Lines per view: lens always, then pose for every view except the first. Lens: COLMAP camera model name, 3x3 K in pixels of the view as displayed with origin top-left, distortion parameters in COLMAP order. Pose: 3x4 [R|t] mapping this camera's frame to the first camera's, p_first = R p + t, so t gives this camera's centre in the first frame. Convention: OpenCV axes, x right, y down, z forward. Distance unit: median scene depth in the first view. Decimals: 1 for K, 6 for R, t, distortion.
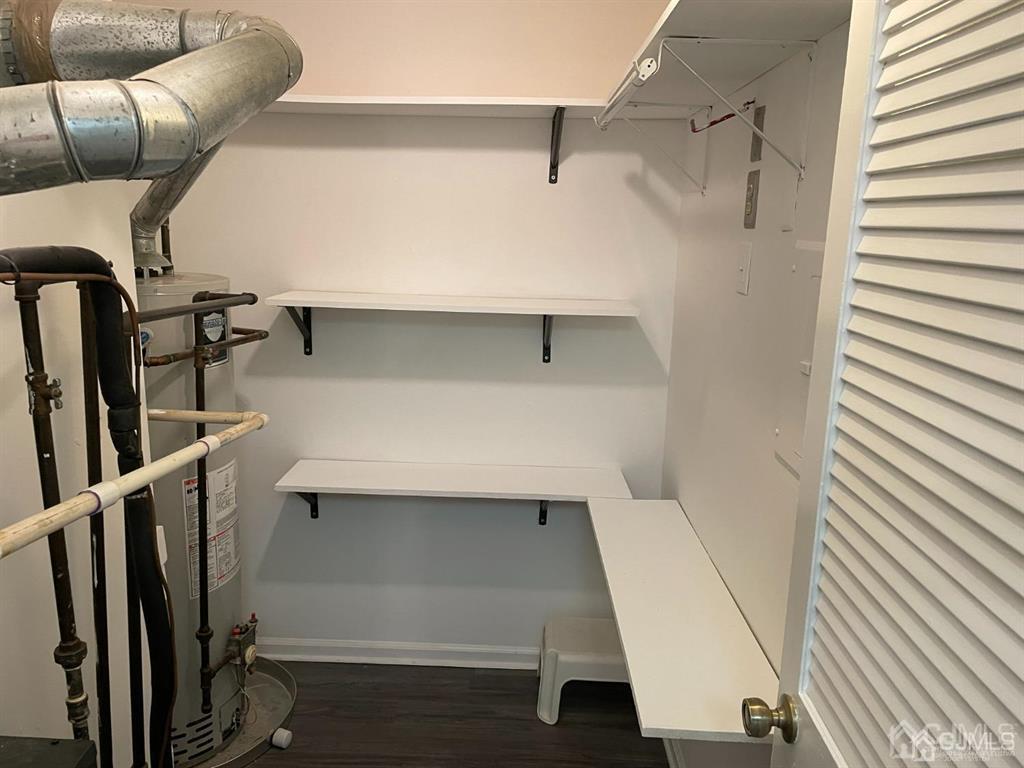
lens RADIAL K [[766.0, 0, 507.9], [0, 766.0, 379.9], [0, 0, 1]] dist [0.088054, -0.110948]
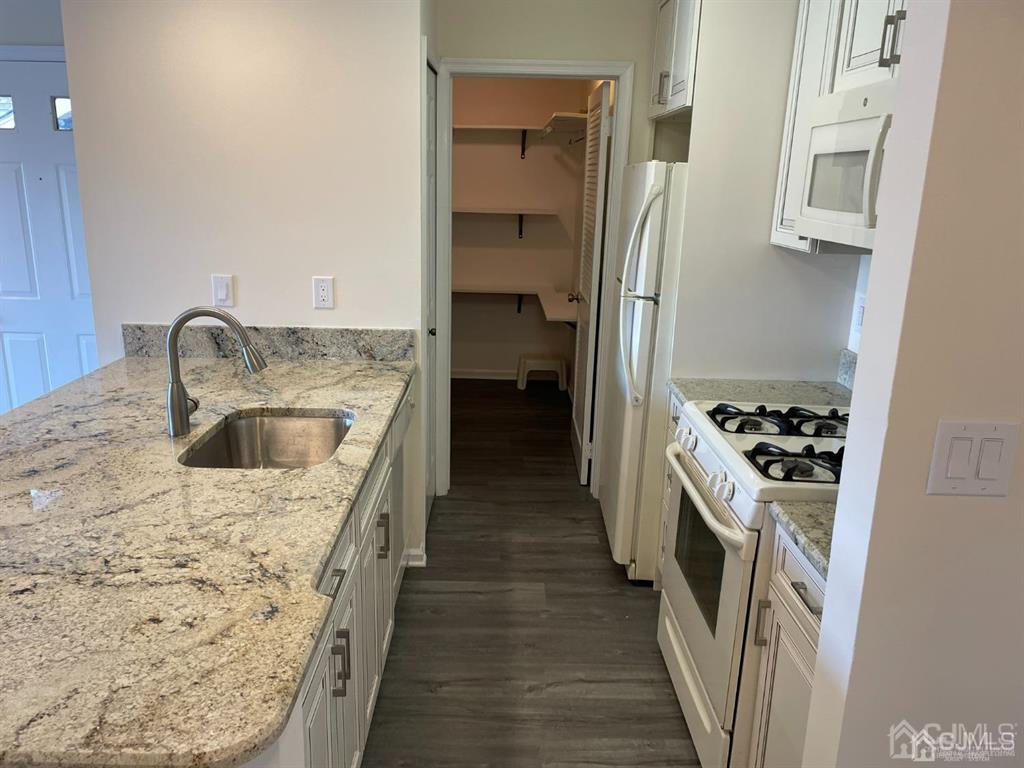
lens RADIAL K [[766.0, 0, 512.9], [0, 766.0, 385.0], [0, 0, 1]] dist [0.088054, -0.110948]
pose [[0.999306, -0.008111, 0.036352, -0.063209], [0.005972, 0.998267, 0.058548, 0.297077], [-0.036764, -0.058290, 0.997623, -1.392222]]
